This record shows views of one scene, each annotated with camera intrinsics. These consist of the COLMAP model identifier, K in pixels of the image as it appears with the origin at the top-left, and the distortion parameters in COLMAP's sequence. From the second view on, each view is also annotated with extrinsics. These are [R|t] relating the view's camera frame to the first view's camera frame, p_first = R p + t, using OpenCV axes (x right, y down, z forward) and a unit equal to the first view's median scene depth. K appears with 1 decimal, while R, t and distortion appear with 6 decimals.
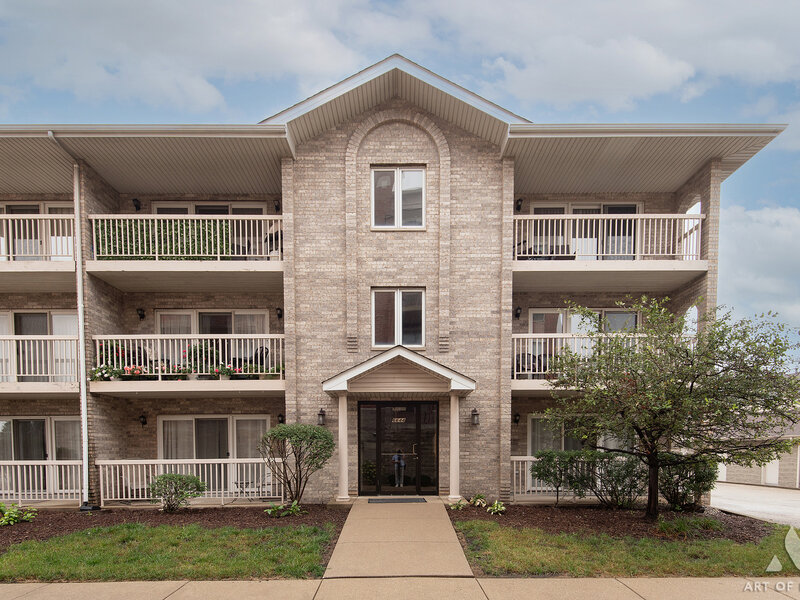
lens RADIAL K [[405.5, 0, 397.7], [0, 405.5, 301.2], [0, 0, 1]] dist [0.035452, -0.020606]
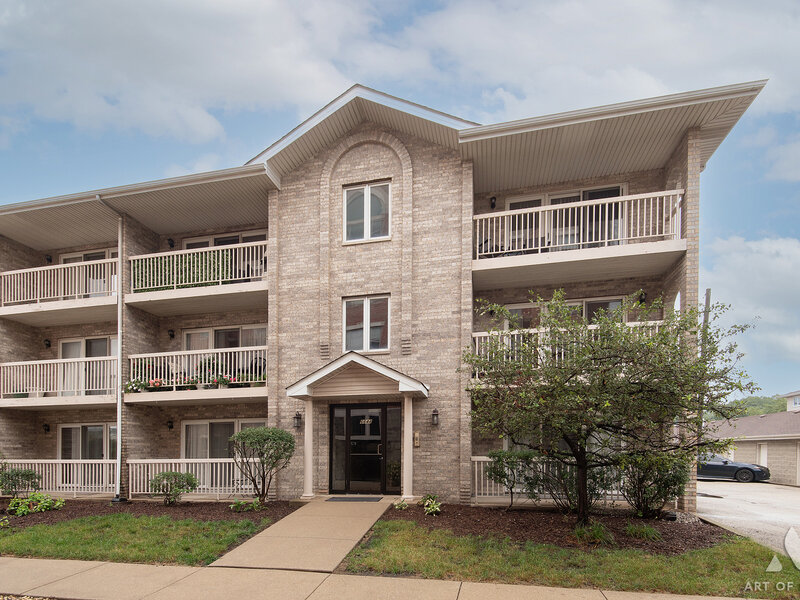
lens RADIAL K [[395.1, 0, 398.5], [0, 395.1, 282.6], [0, 0, 1]] dist [0.034848, -0.016942]
pose [[0.974727, -0.087683, -0.205473, 0.297562], [0.078080, 0.995462, -0.054403, -0.004493], [0.209310, 0.036985, 0.977150, -0.005068]]
